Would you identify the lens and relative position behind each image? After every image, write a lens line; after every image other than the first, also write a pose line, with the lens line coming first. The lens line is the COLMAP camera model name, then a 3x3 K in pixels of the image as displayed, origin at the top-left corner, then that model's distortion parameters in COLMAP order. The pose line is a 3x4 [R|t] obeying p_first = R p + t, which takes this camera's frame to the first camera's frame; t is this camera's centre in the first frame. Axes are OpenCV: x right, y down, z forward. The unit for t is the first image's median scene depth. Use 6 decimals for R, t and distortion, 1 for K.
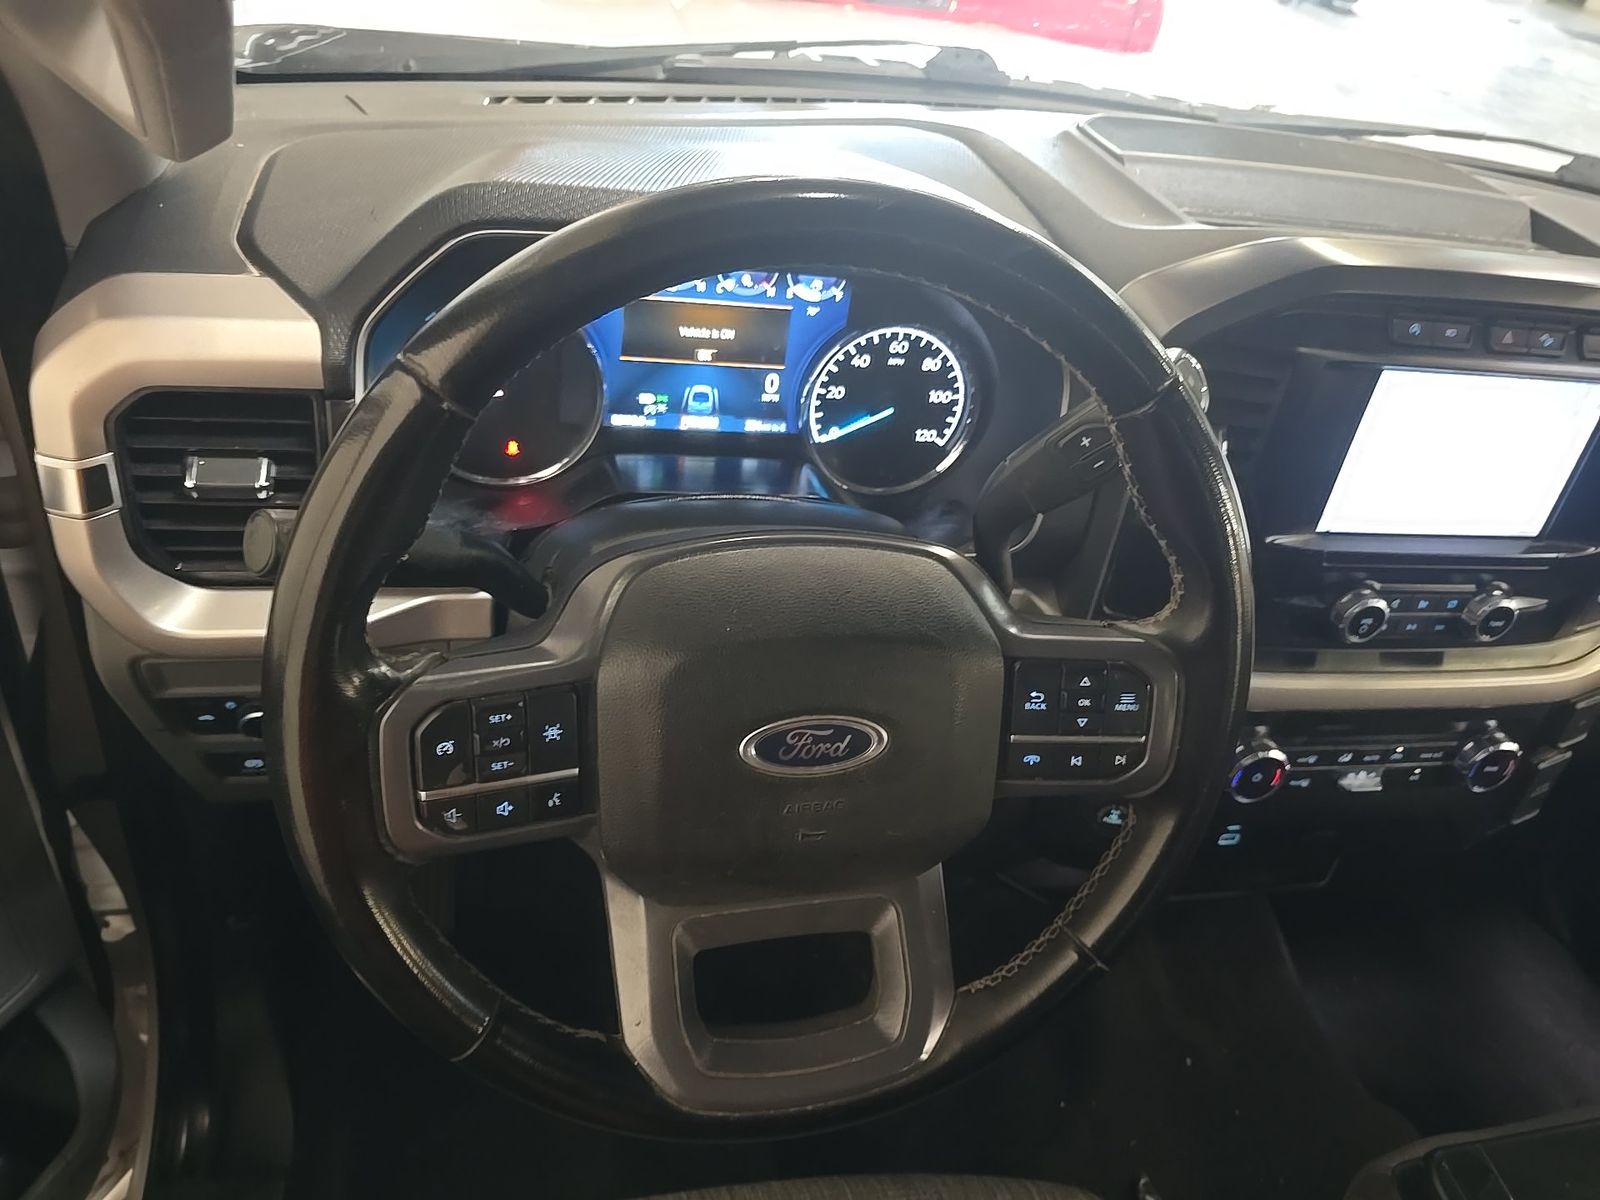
lens RADIAL K [[1110.6, 0, 800.0], [0, 1110.6, 600.0], [0, 0, 1]] dist [0.039920, -0.051989]
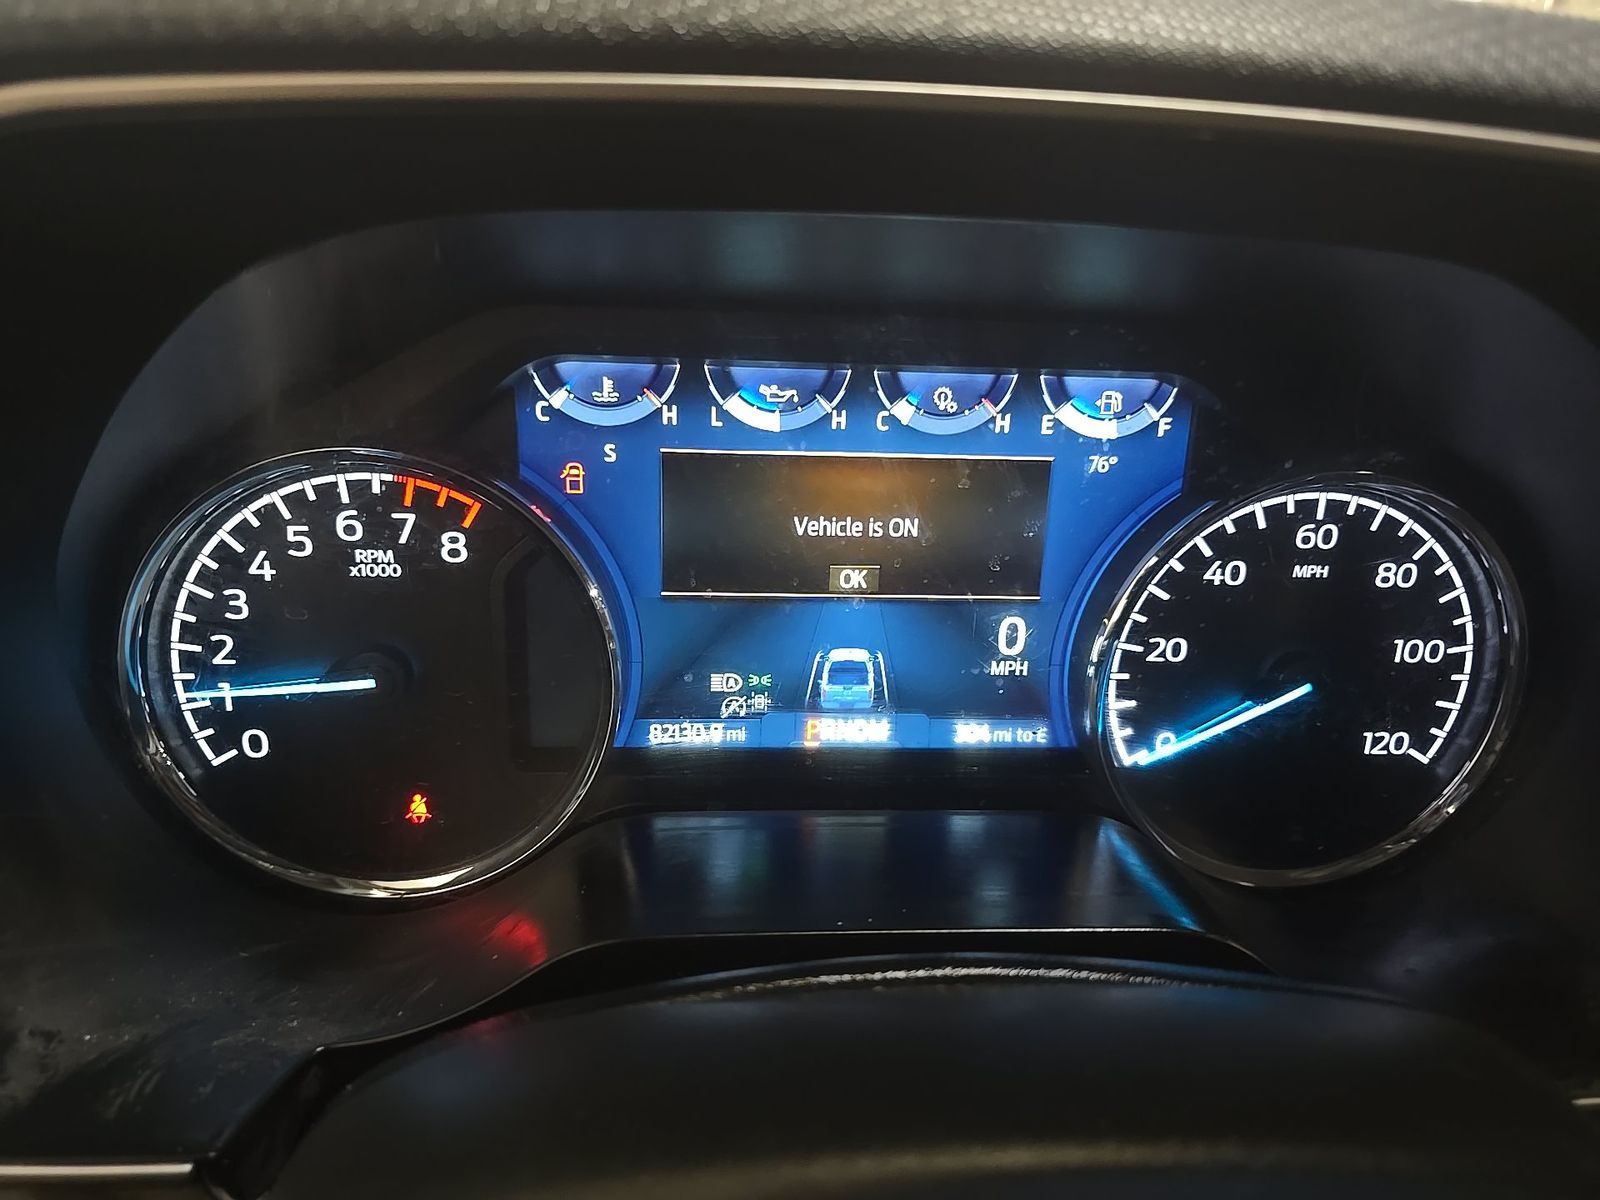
lens RADIAL K [[1096.9, 0, 800.0], [0, 1096.9, 600.0], [0, 0, 1]] dist [0.029067, -0.029751]
pose [[0.982798, -0.054301, -0.176521, -0.030033], [0.005568, 0.964076, -0.265568, -0.095108], [0.184600, 0.260017, 0.947794, 0.576161]]
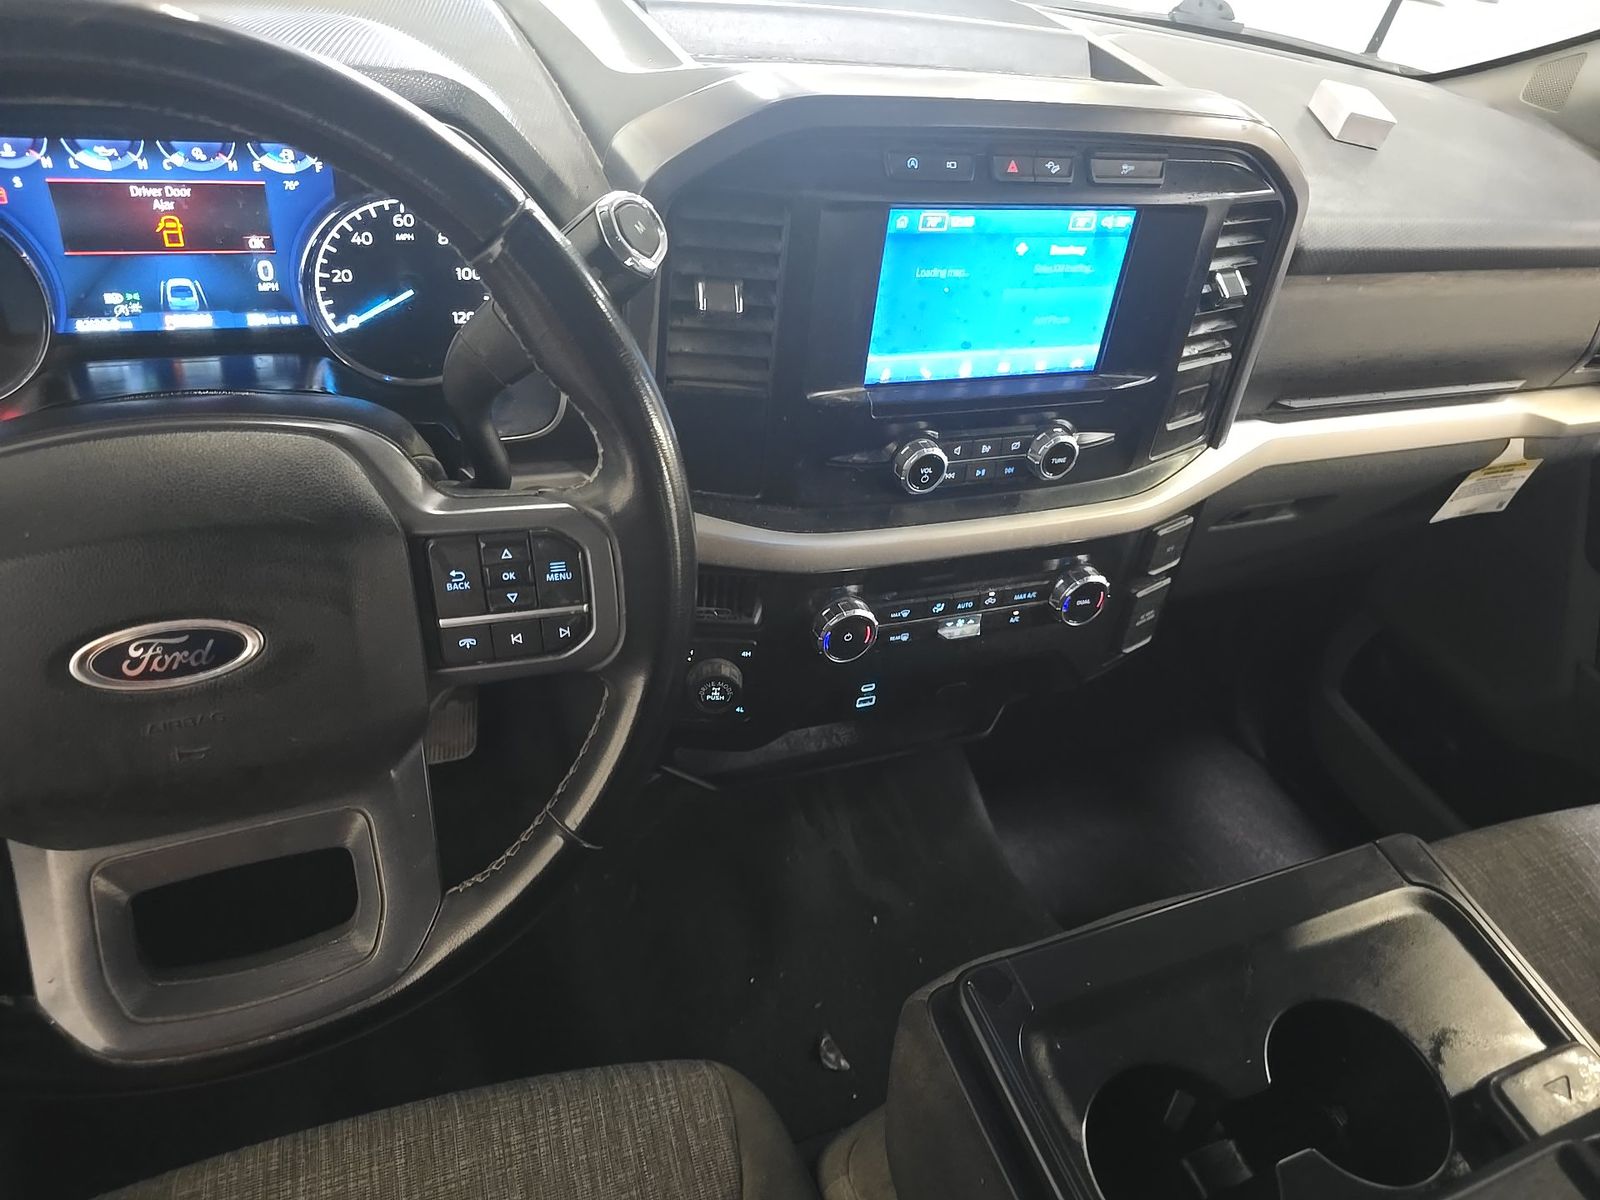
lens RADIAL K [[1096.9, 0, 800.0], [0, 1096.9, 600.0], [0, 0, 1]] dist [0.029067, -0.029751]
pose [[0.985084, -0.113495, 0.129339, 0.257166], [0.103264, 0.991164, 0.083251, 0.041257], [-0.137645, -0.068653, 0.988100, 0.033302]]
